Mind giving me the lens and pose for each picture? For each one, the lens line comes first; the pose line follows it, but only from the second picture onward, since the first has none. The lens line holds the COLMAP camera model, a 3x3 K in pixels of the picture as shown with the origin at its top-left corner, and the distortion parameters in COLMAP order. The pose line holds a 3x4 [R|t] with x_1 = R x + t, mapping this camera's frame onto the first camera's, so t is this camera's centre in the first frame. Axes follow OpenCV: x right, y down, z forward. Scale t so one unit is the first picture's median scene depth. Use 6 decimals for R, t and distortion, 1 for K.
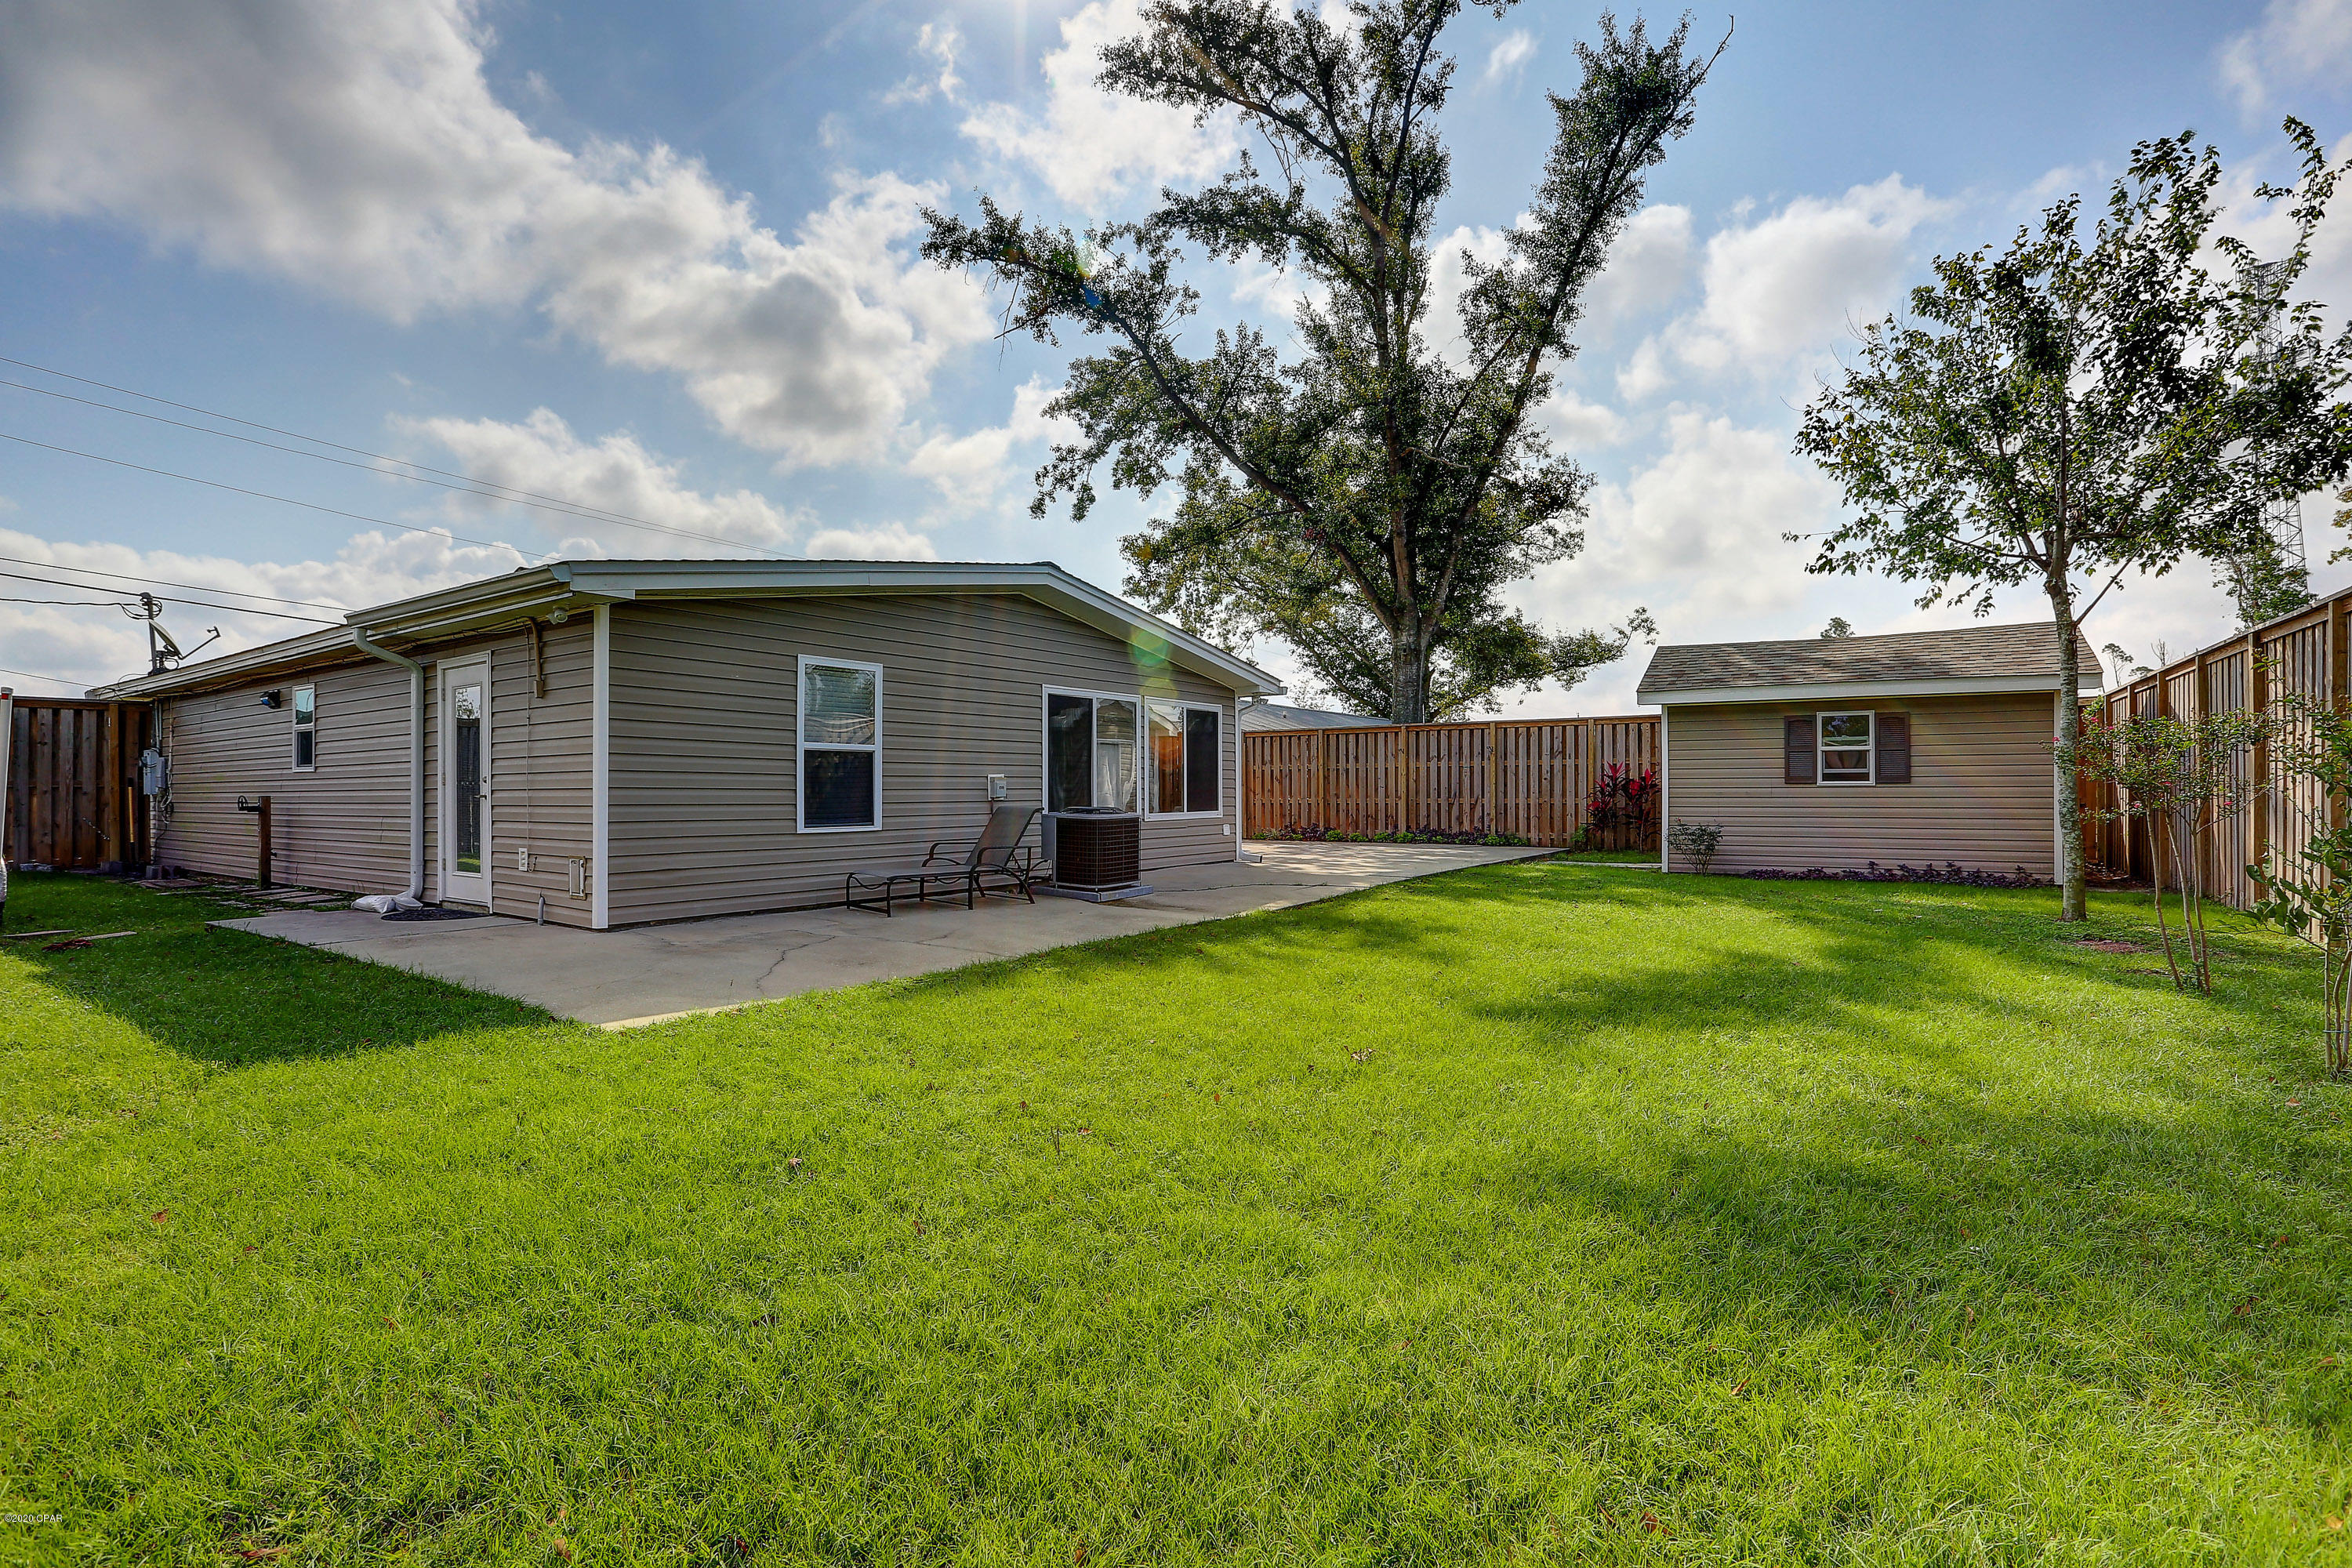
lens RADIAL K [[1078.5, 0, 1166.7], [0, 1078.5, 794.3], [0, 0, 1]] dist [-0.043024, 0.012371]
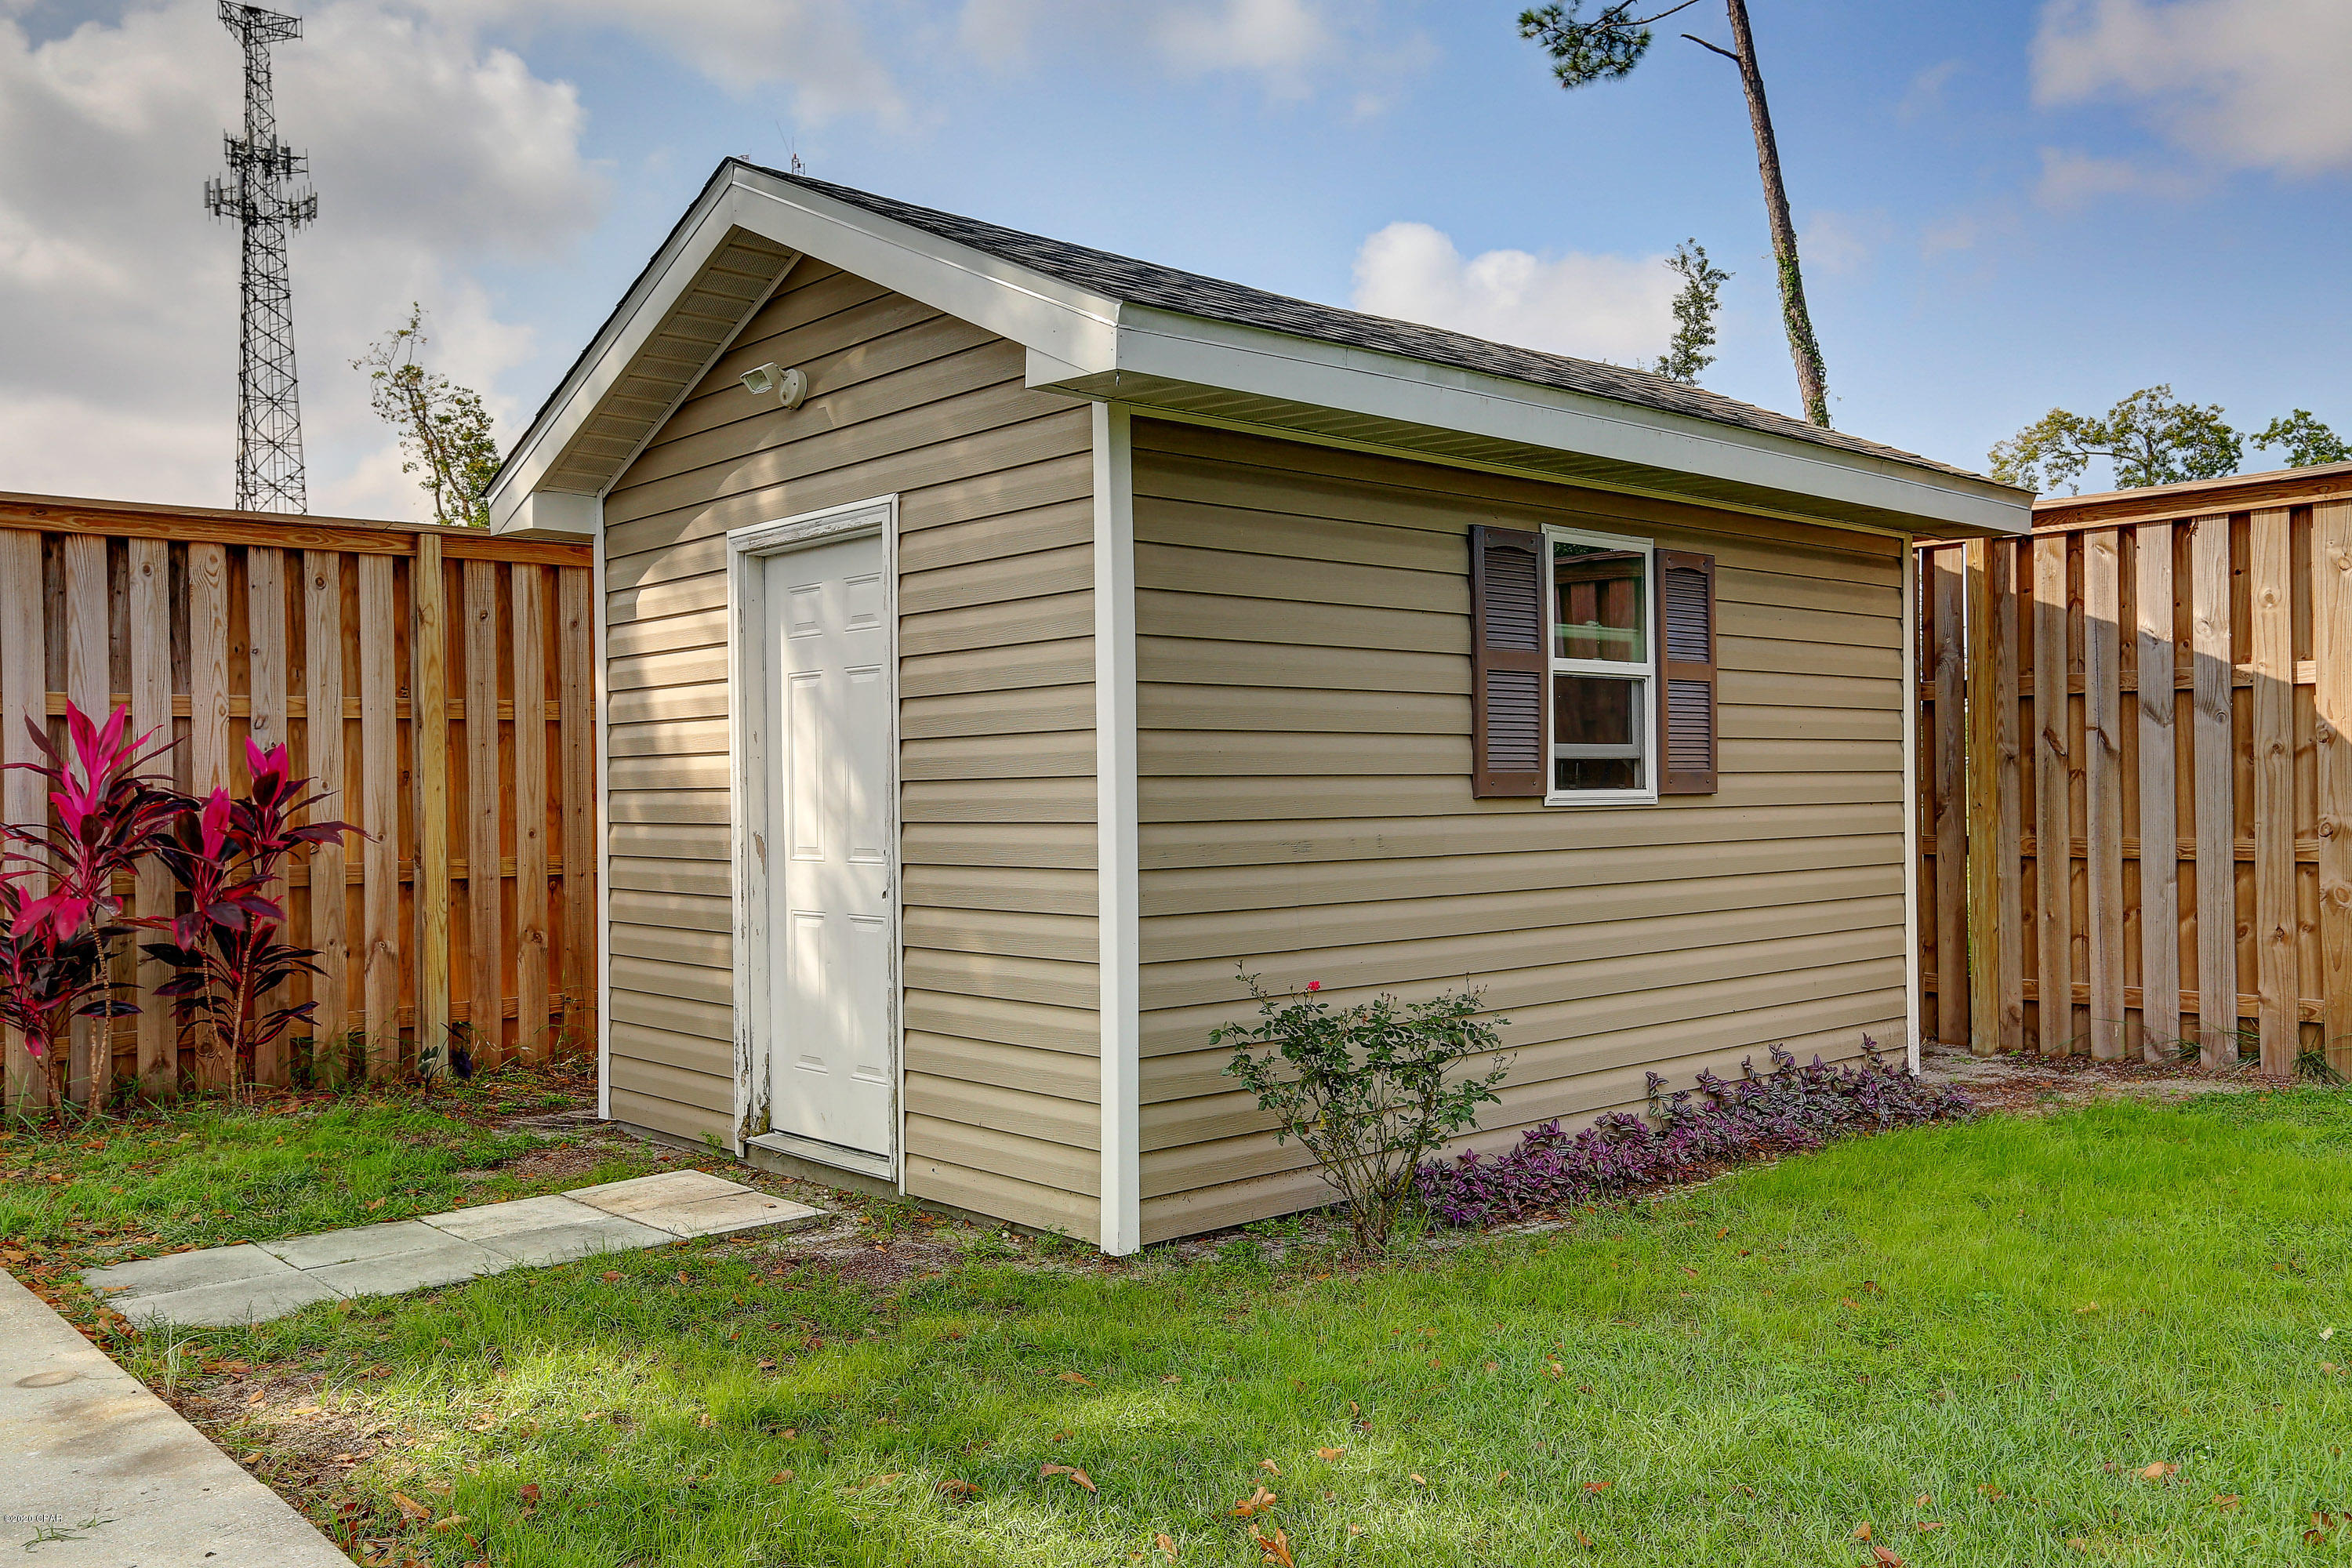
lens RADIAL K [[1917.3, 0, 1180.2], [0, 1917.3, 795.0], [0, 0, 1]] dist [0.000267, 0.000831]
pose [[0.232706, -0.000622, 0.972547, 0.089644], [0.017871, 0.999834, -0.003636, -0.007186], [-0.972383, 0.018227, 0.232678, 0.637343]]
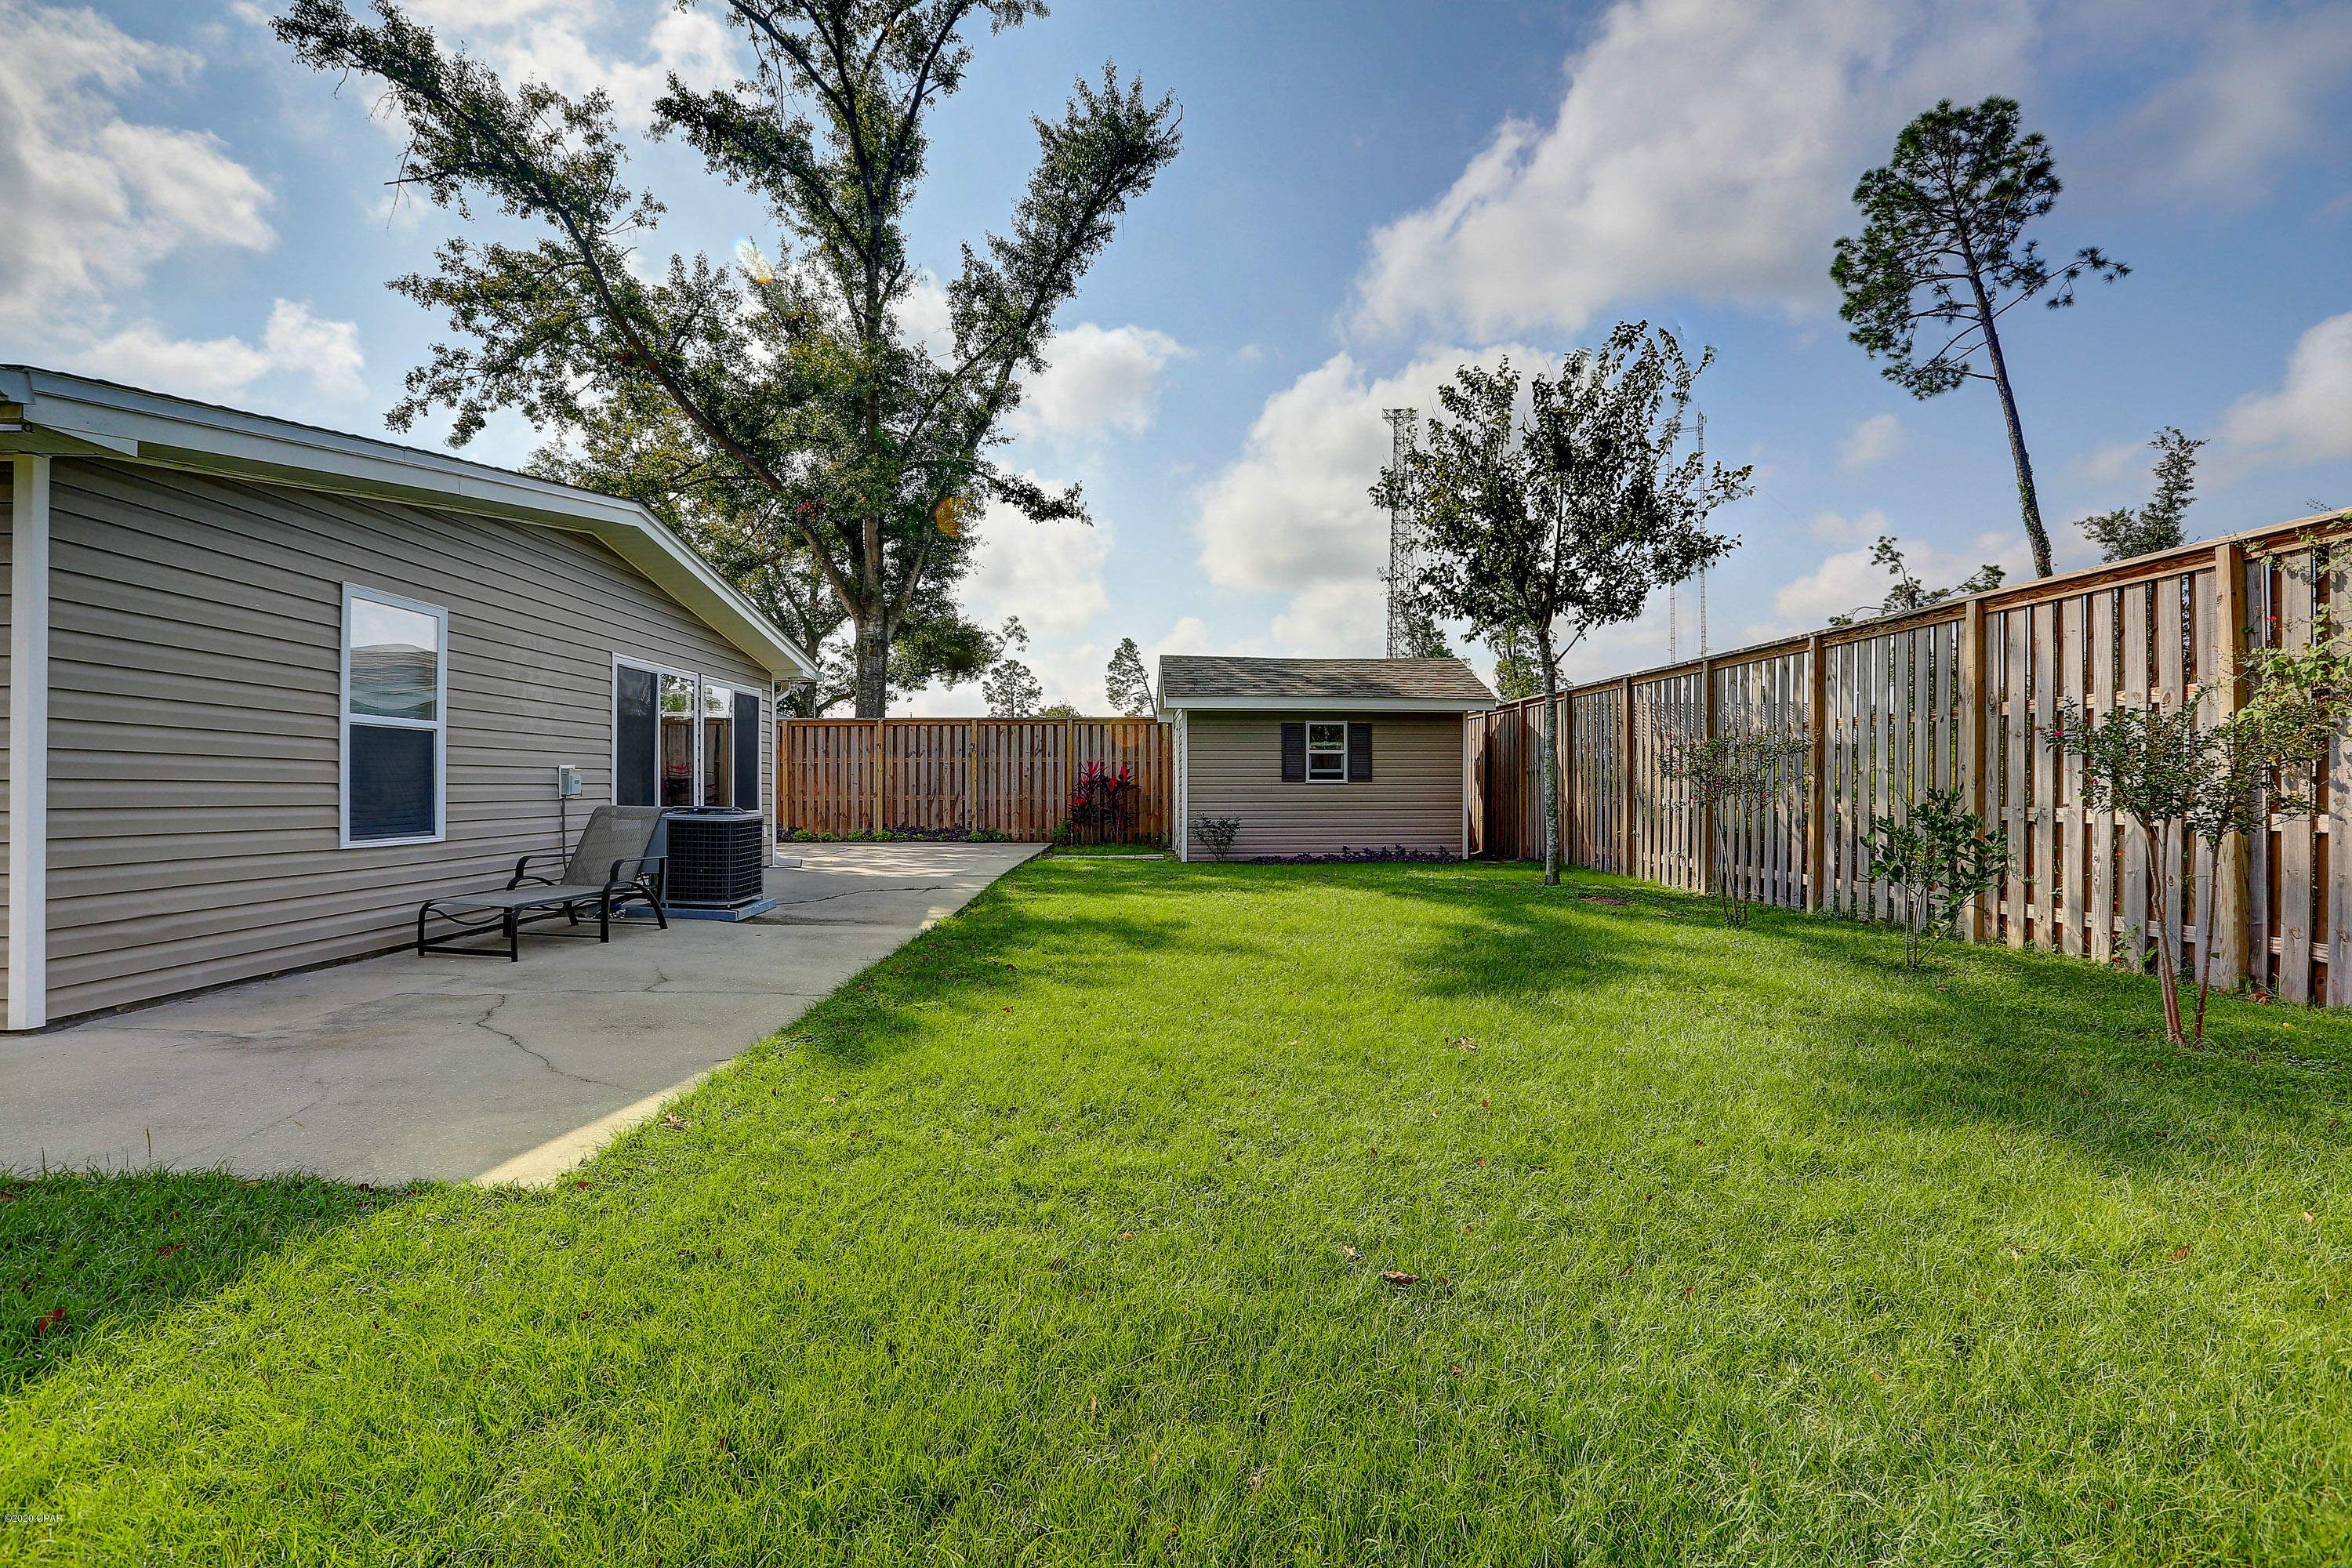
lens RADIAL K [[1078.5, 0, 1185.1], [0, 1078.5, 792.6], [0, 0, 1]] dist [-0.043024, 0.012371]
pose [[0.807534, -0.001935, 0.589817, -0.133894], [0.001461, 0.999998, 0.001281, 0.000457], [-0.589819, -0.000172, 0.807536, 0.071367]]
